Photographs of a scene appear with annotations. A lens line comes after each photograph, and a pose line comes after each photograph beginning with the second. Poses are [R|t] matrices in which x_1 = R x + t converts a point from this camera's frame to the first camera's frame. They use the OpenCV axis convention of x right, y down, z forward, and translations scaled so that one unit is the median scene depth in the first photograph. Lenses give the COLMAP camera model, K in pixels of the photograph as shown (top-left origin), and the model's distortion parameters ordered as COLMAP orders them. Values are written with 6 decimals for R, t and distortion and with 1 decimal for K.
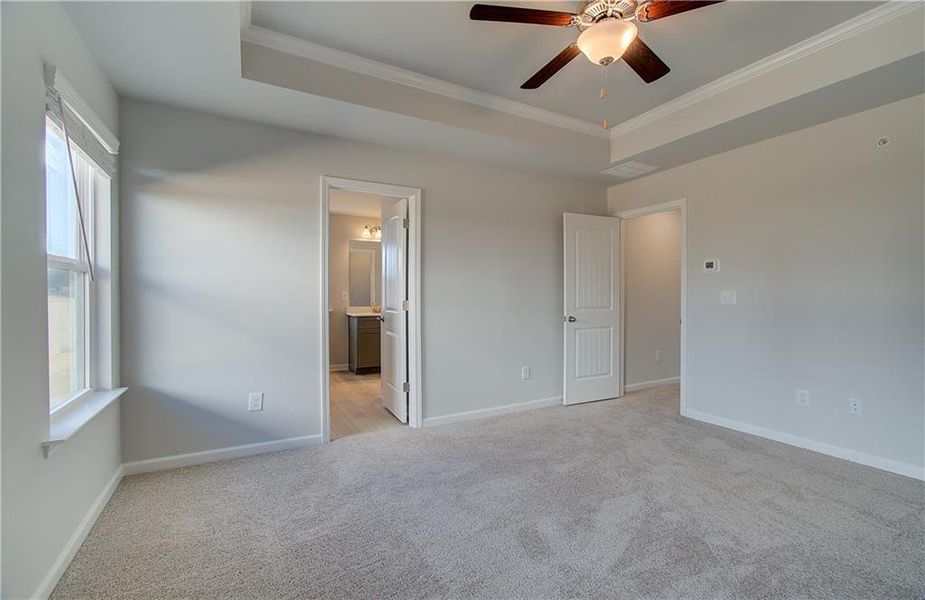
lens RADIAL K [[403.1, 0, 467.0], [0, 403.1, 298.9], [0, 0, 1]] dist [-0.002889, 0.000690]
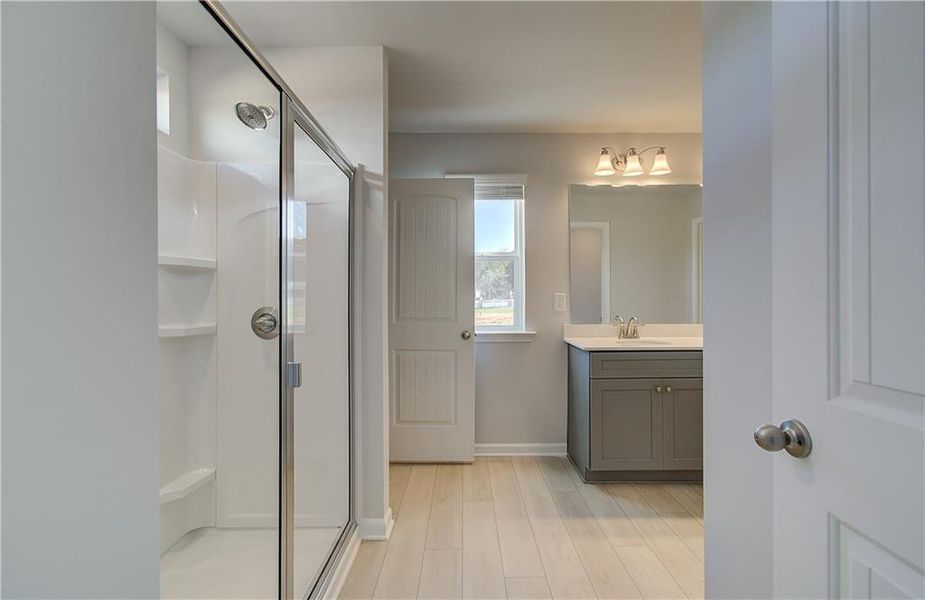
lens RADIAL K [[403.1, 0, 467.0], [0, 403.1, 298.9], [0, 0, 1]] dist [-0.002889, 0.000690]
pose [[0.864401, -0.006422, -0.502762, -0.158985], [-0.003267, 0.999826, -0.018389, -0.000140], [0.502793, 0.017538, 0.864229, 0.533860]]
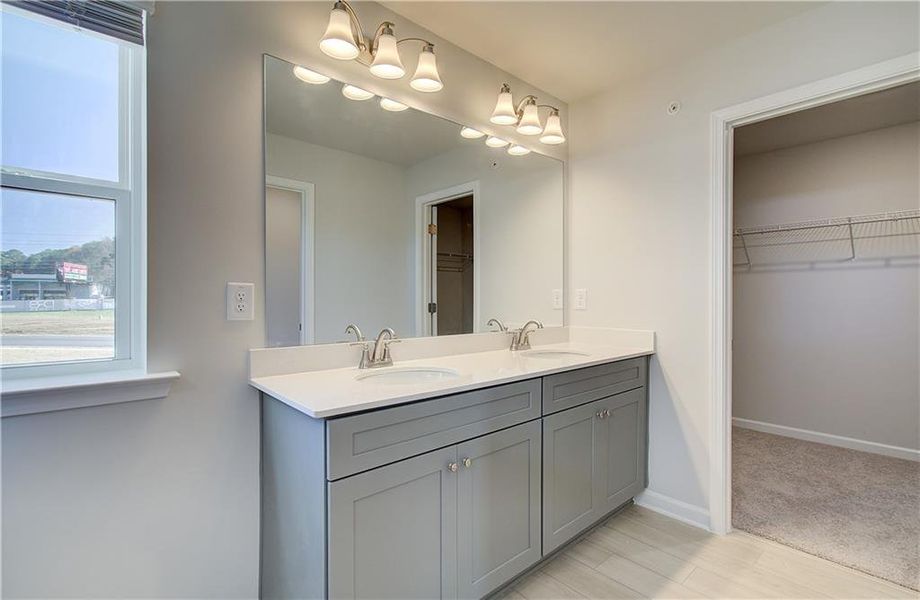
lens RADIAL K [[419.2, 0, 460.0], [0, 419.2, 300.0], [0, 0, 1]] dist [-0.004448, -0.000050]
pose [[0.977265, -0.003123, 0.211999, -0.234742], [0.005978, 0.999900, -0.012825, -0.002711], [-0.211937, 0.013801, 0.977186, 0.750455]]
